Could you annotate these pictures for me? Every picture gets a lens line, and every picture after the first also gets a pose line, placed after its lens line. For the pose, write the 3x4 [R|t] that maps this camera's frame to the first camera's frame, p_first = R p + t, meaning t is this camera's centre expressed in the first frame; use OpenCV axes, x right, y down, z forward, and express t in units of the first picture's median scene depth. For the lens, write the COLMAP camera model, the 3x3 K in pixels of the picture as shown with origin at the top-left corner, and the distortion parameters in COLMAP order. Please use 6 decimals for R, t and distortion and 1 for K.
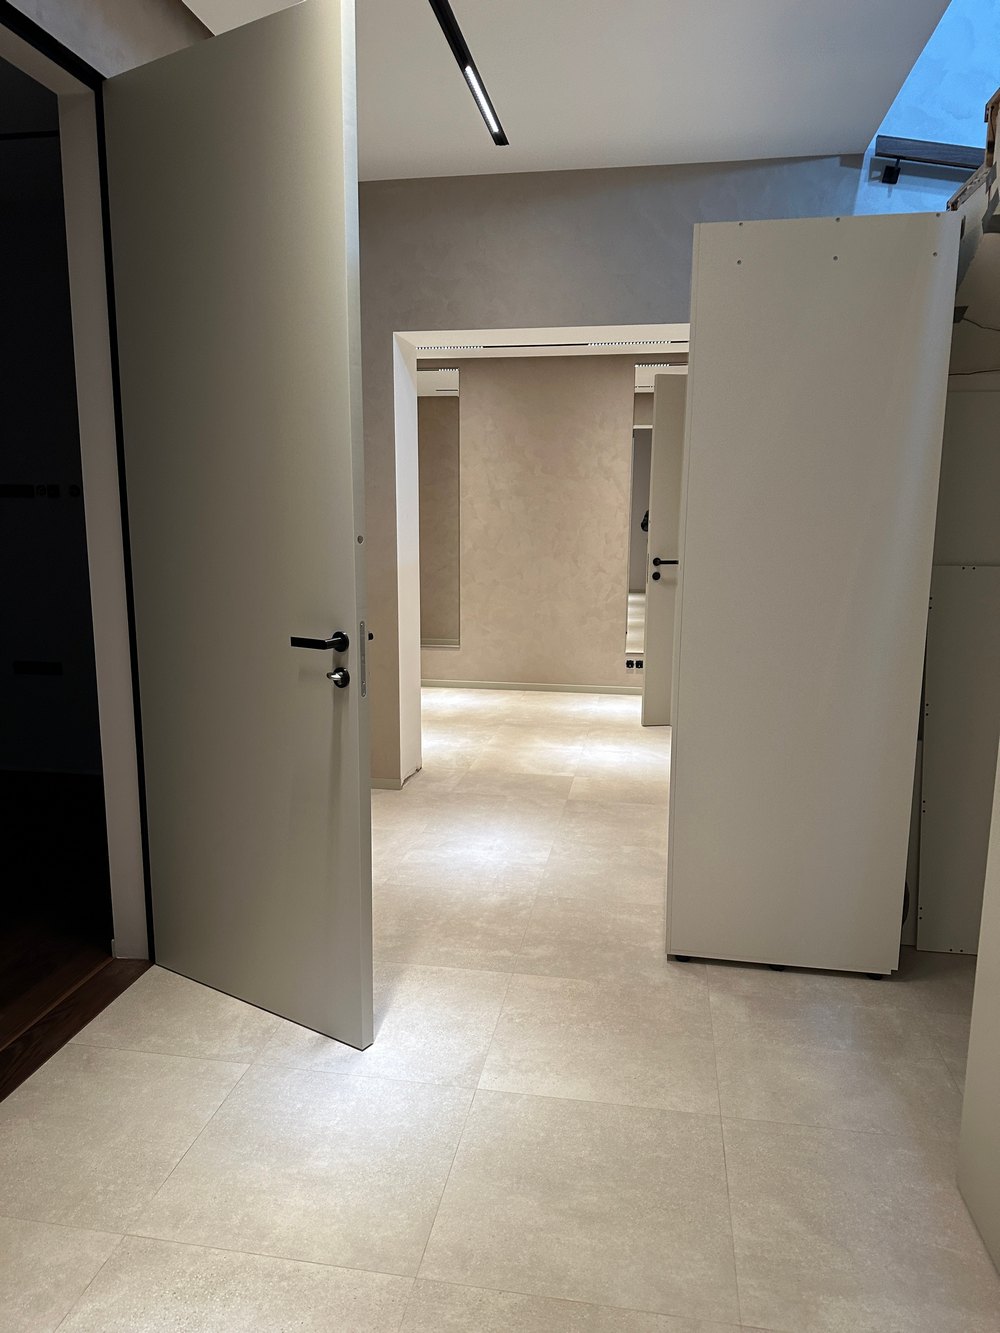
lens RADIAL K [[904.1, 0, 500.0], [0, 904.1, 666.5], [0, 0, 1]] dist [0.004676, -0.003718]
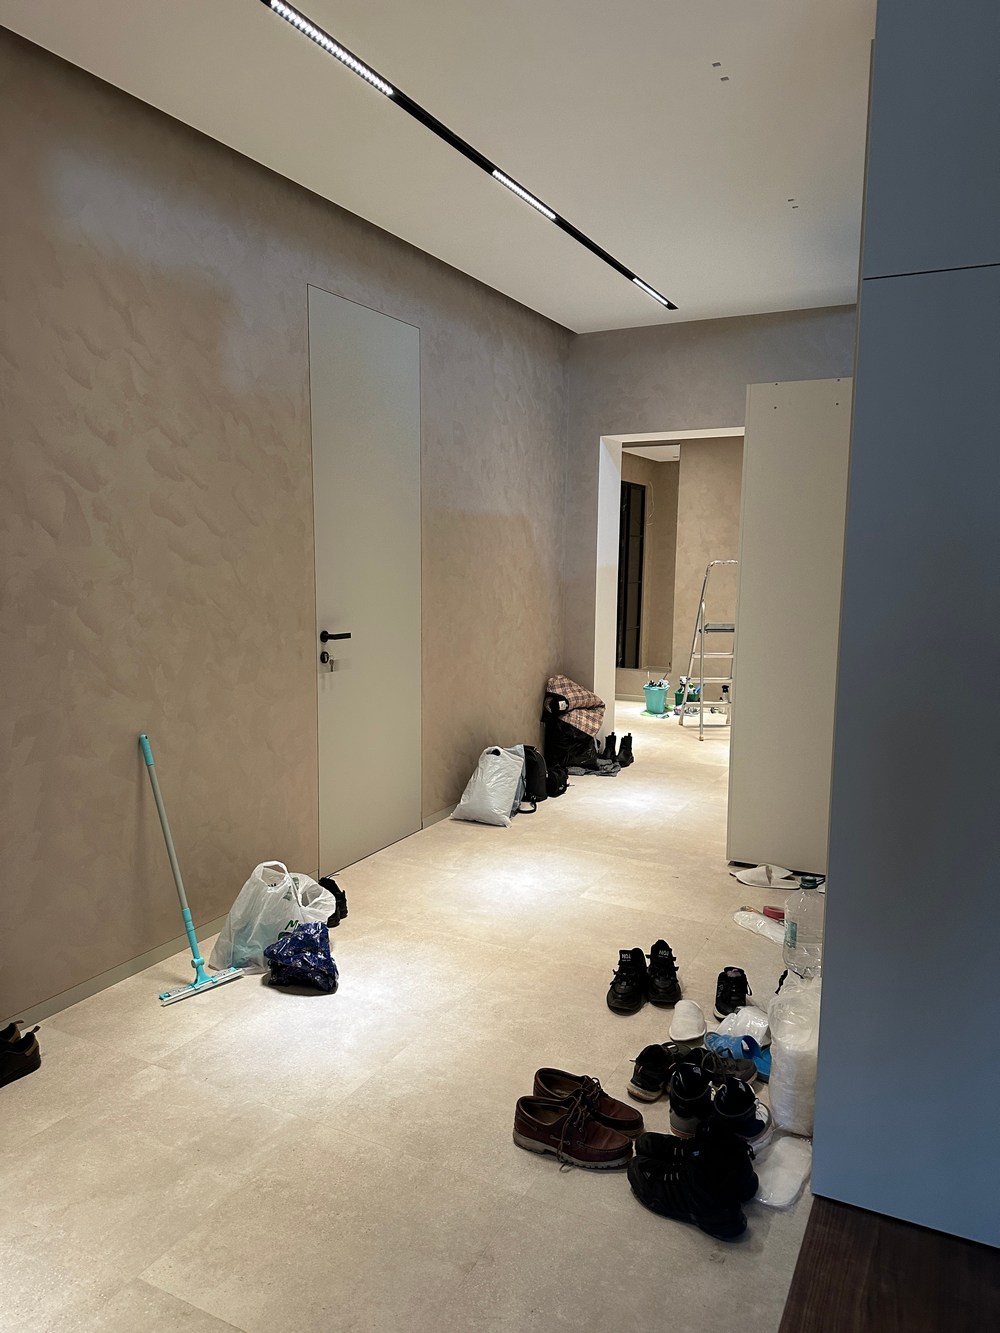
lens RADIAL K [[904.1, 0, 500.0], [0, 904.1, 666.5], [0, 0, 1]] dist [0.004676, -0.003718]
pose [[0.952485, 0.041240, -0.301781, 0.221894], [-0.055602, 0.997685, -0.039153, 0.071238], [0.299467, 0.054072, 0.952573, -0.466470]]
